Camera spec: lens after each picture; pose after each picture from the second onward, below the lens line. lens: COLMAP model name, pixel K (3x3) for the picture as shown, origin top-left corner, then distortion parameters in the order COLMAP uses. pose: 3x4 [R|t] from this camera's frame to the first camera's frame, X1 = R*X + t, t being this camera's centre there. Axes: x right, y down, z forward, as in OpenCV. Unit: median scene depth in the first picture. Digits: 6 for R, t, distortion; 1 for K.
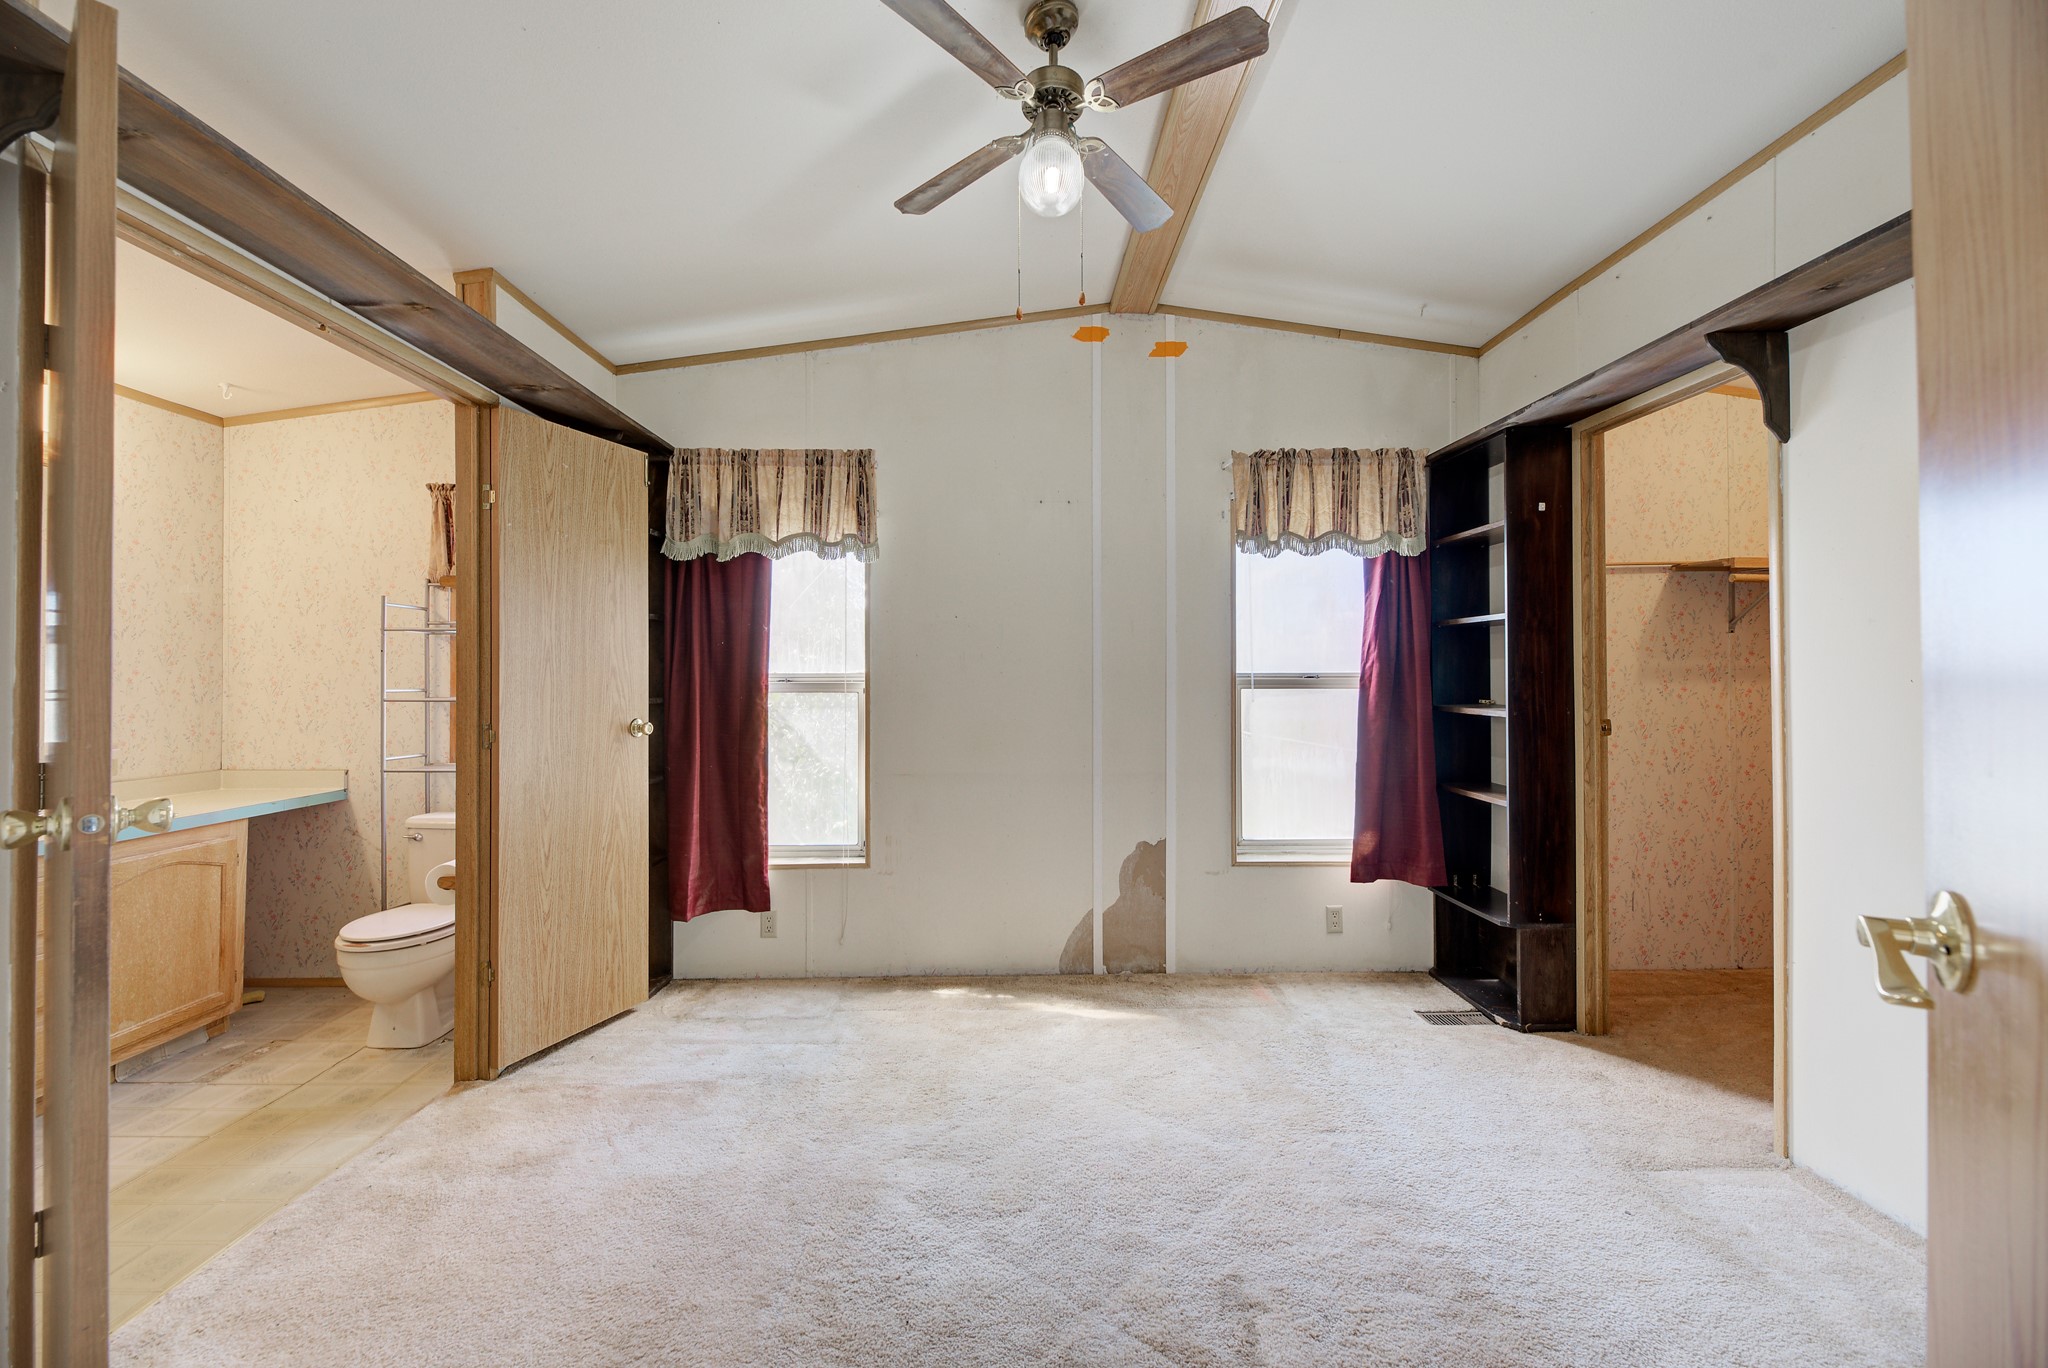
lens RADIAL K [[841.7, 0, 1045.5], [0, 841.7, 649.8], [0, 0, 1]] dist [-0.000507, -0.000185]
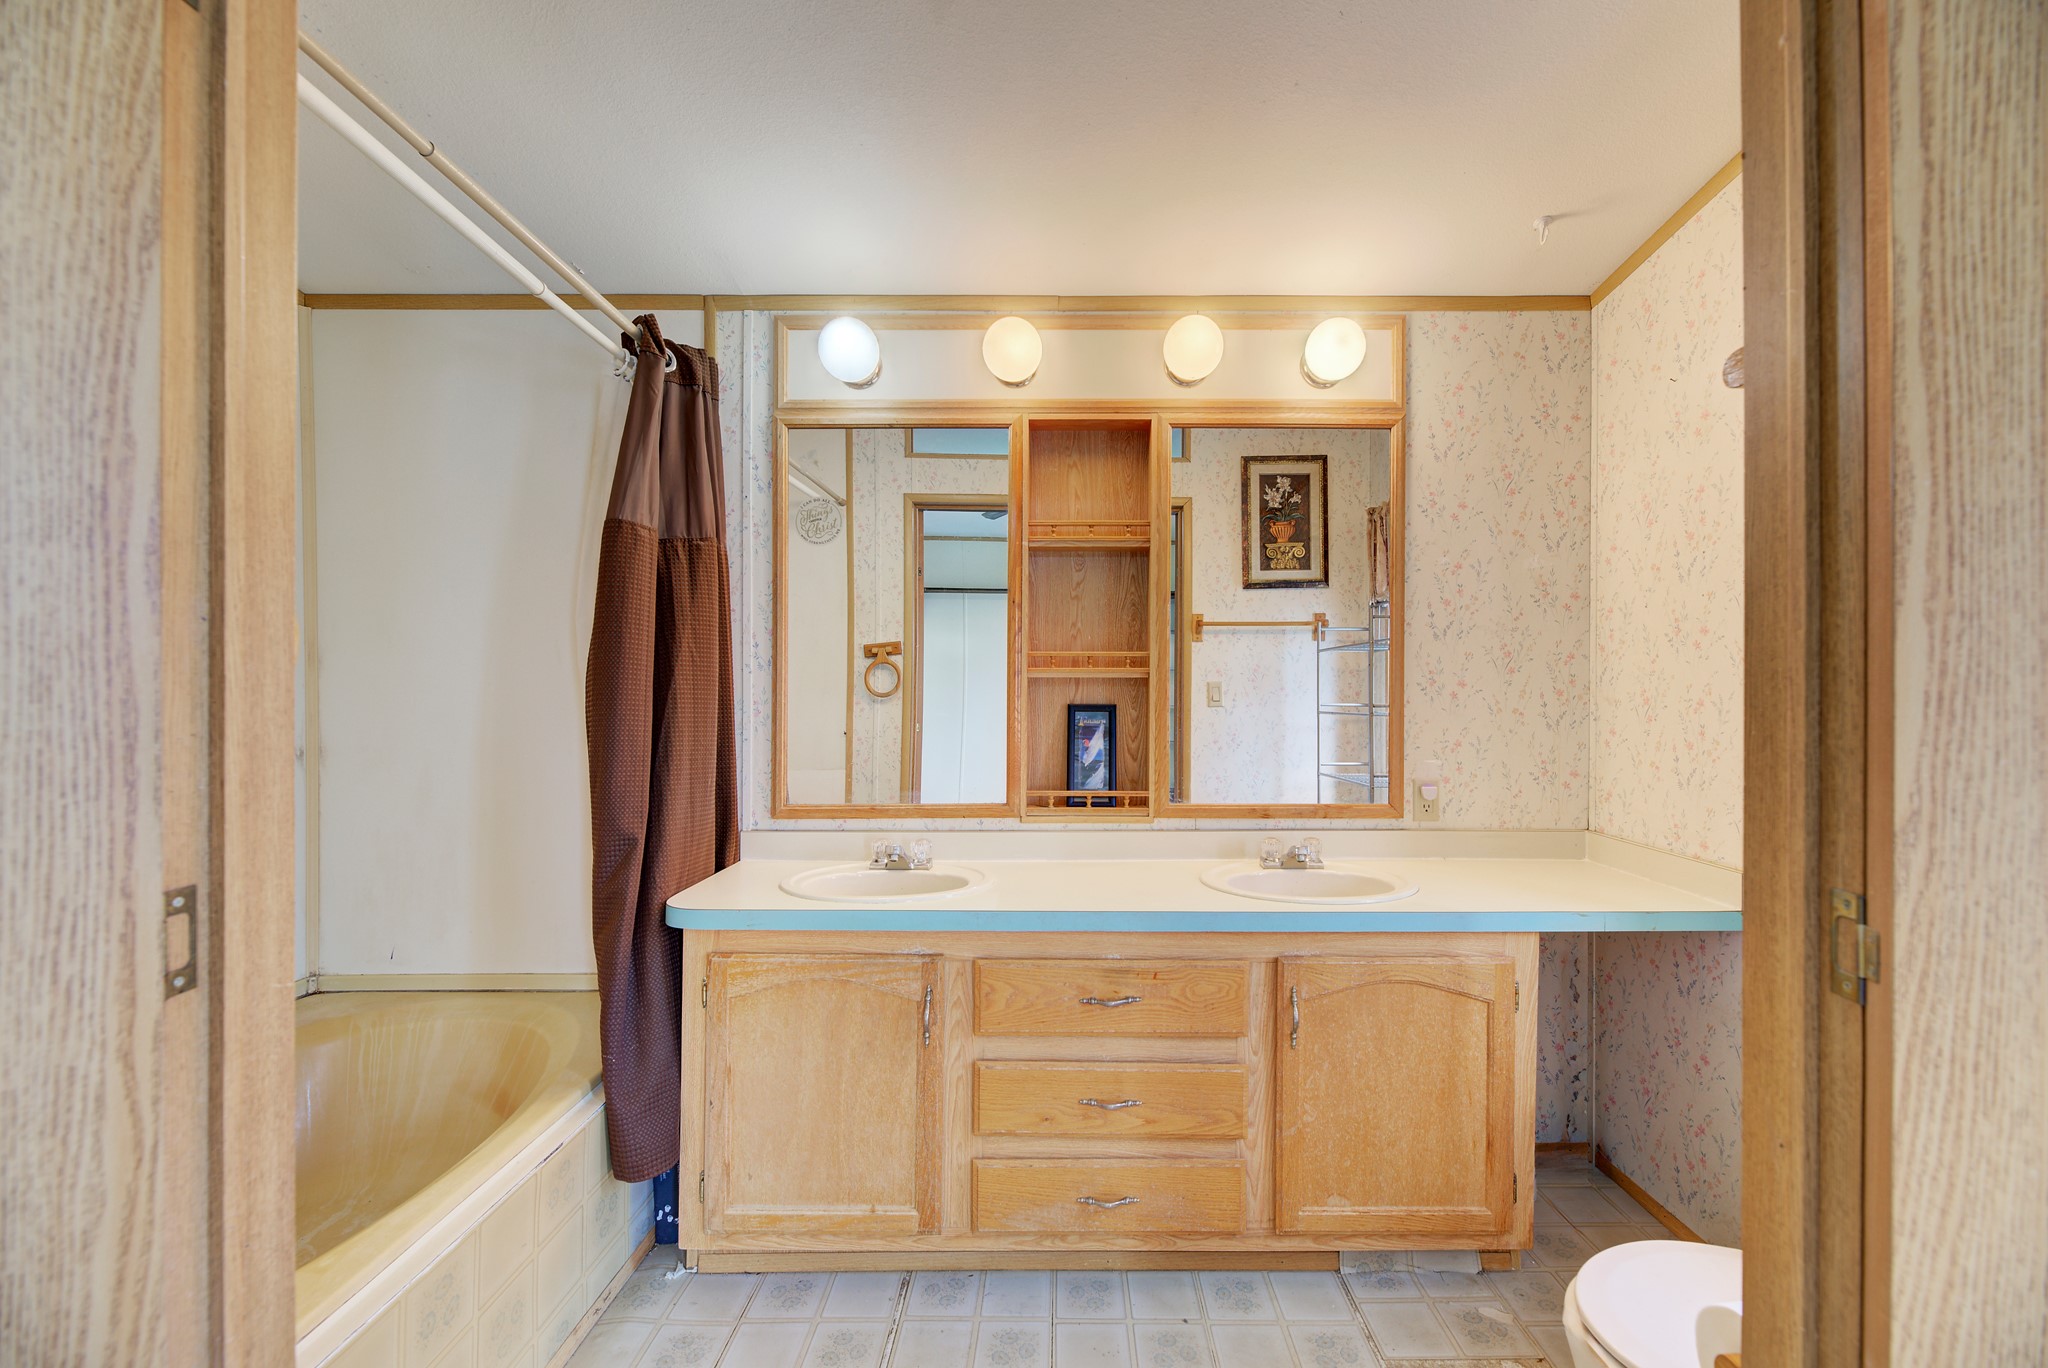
lens RADIAL K [[820.1, 0, 1028.9], [0, 820.1, 704.1], [0, 0, 1]] dist [-0.000024, -0.000047]
pose [[-0.038012, 0.017955, -0.999116, -0.373898], [0.028260, 0.999458, 0.016886, 0.023251], [0.998878, -0.027593, -0.038499, 0.683210]]
